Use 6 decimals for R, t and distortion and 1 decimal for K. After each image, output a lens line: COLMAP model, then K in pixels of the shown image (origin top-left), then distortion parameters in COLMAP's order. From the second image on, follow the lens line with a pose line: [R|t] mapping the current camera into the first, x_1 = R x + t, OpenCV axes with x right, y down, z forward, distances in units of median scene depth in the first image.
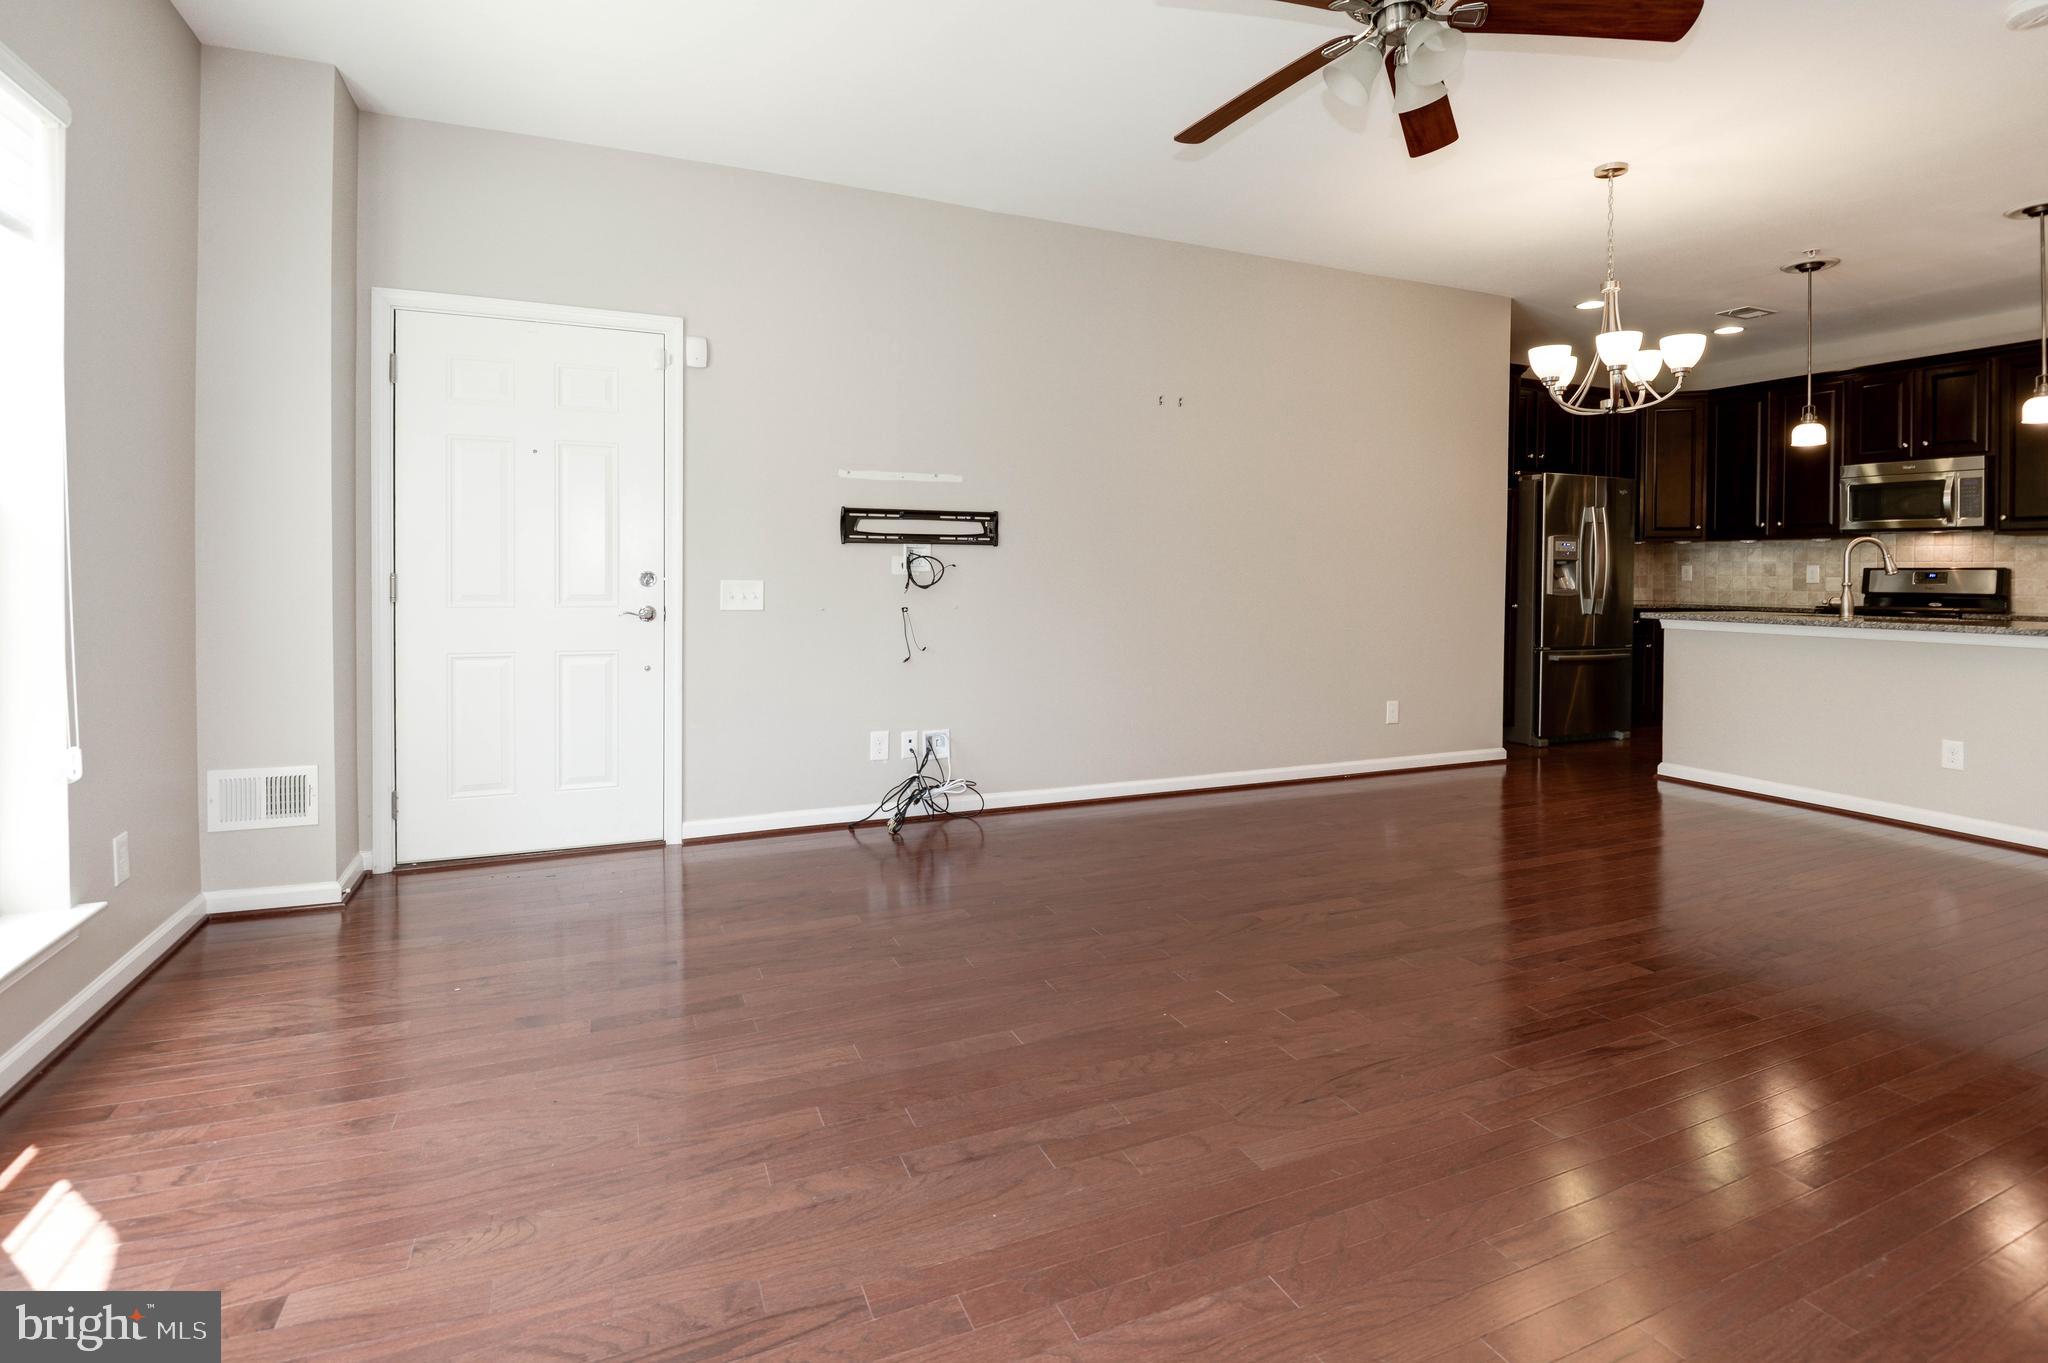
lens RADIAL K [[985.5, 0, 1018.3], [0, 985.5, 592.9], [0, 0, 1]] dist [-0.000410, -0.021129]
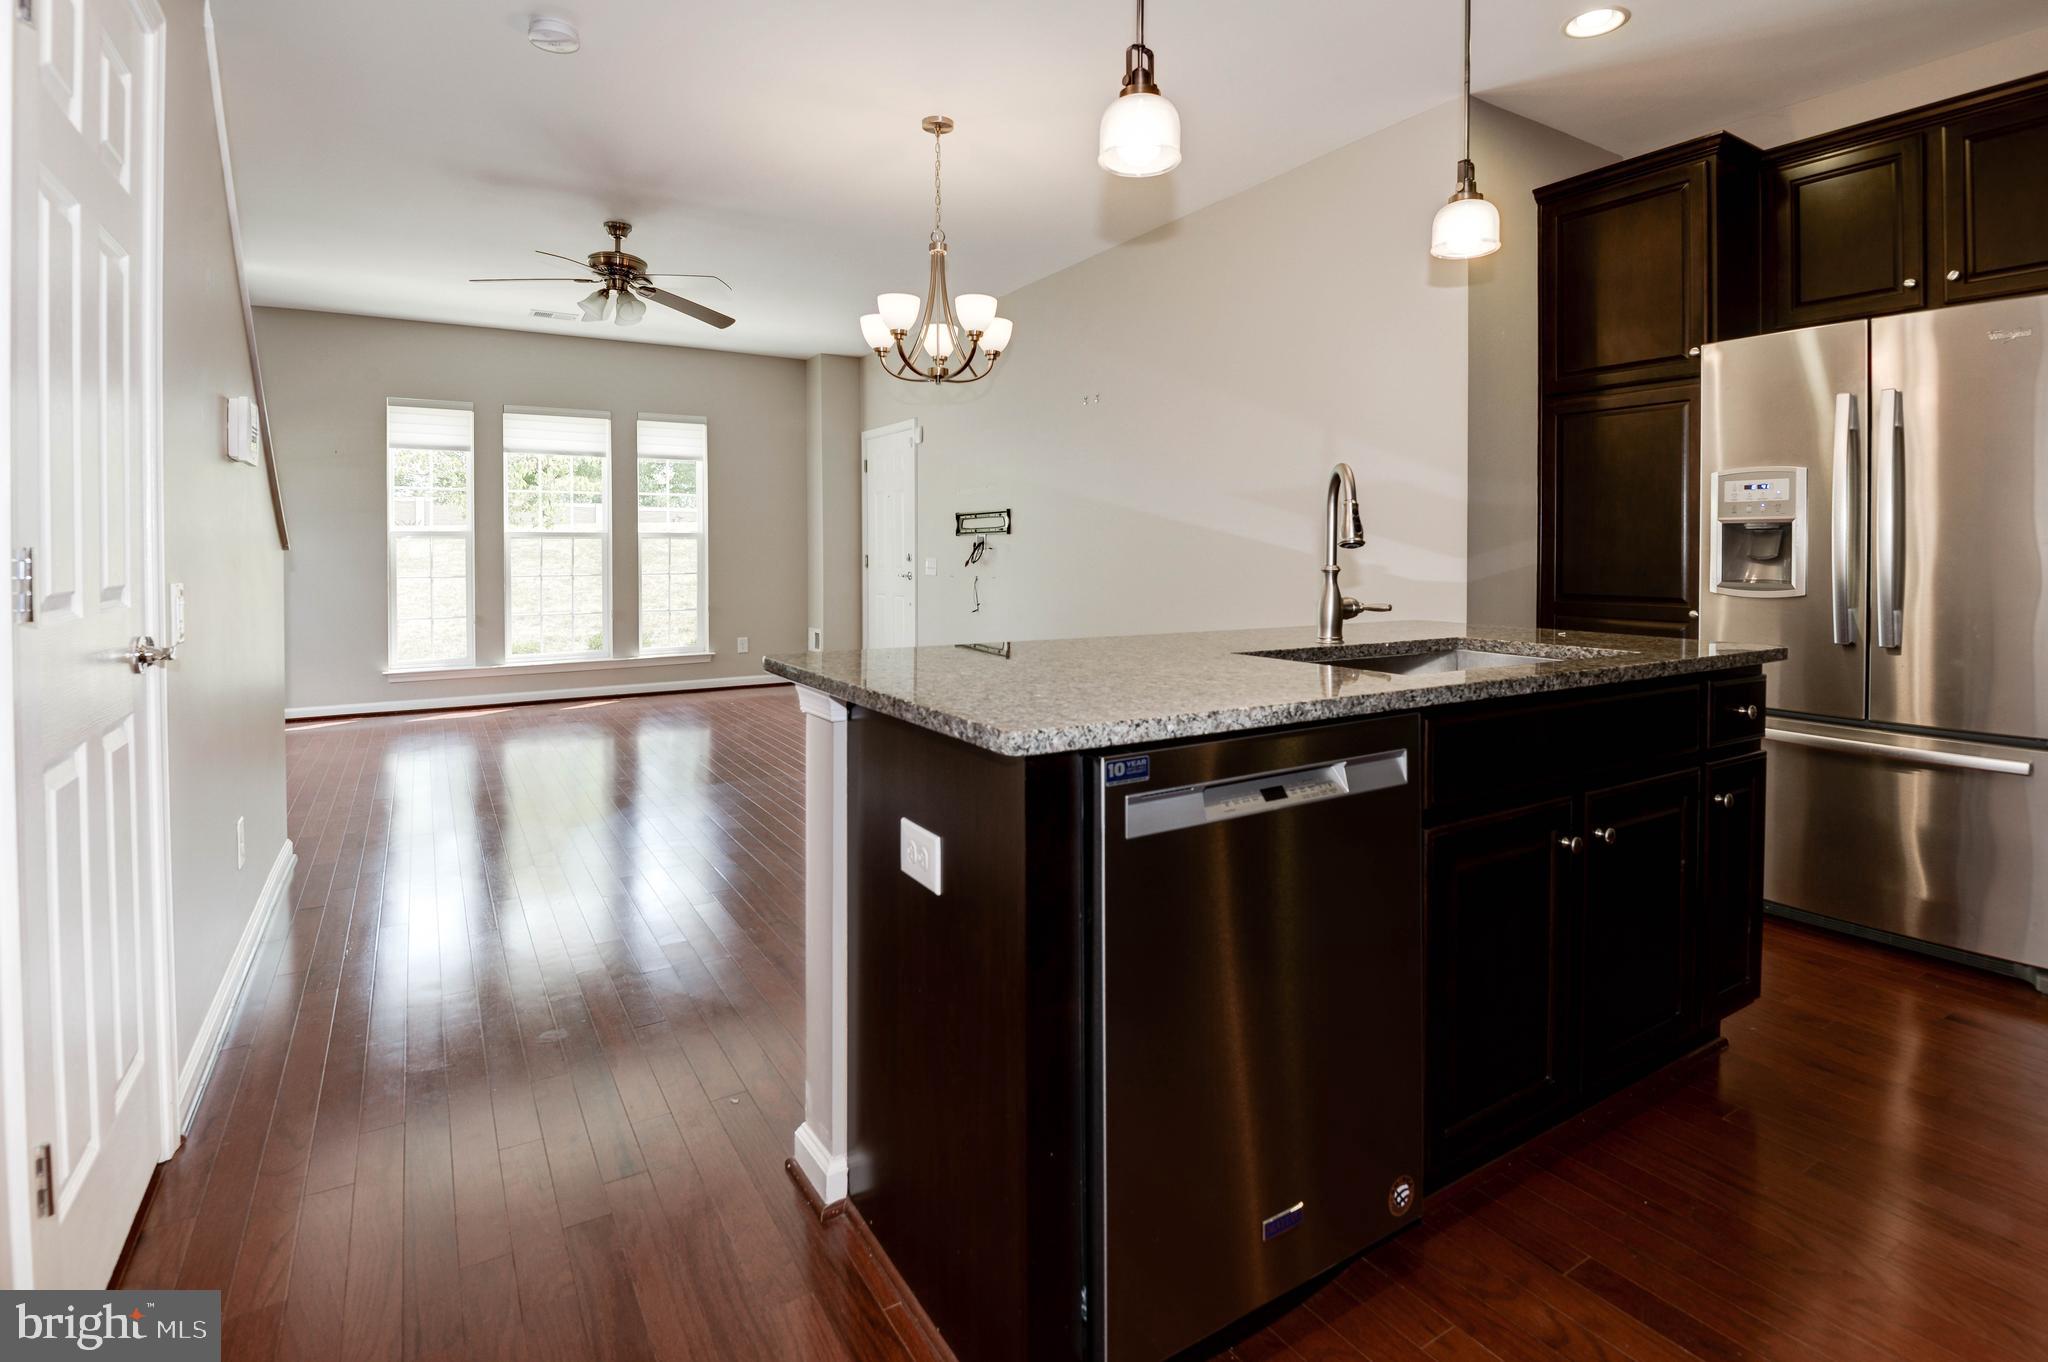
lens RADIAL K [[1000.9, 0, 1029.7], [0, 1000.9, 561.8], [0, 0, 1]] dist [-0.003048, -0.000334]
pose [[0.148724, 0.003832, -0.988871, 1.004101], [-0.018802, 0.999823, 0.001047, -0.007783], [0.988700, 0.018437, 0.148770, 0.606312]]
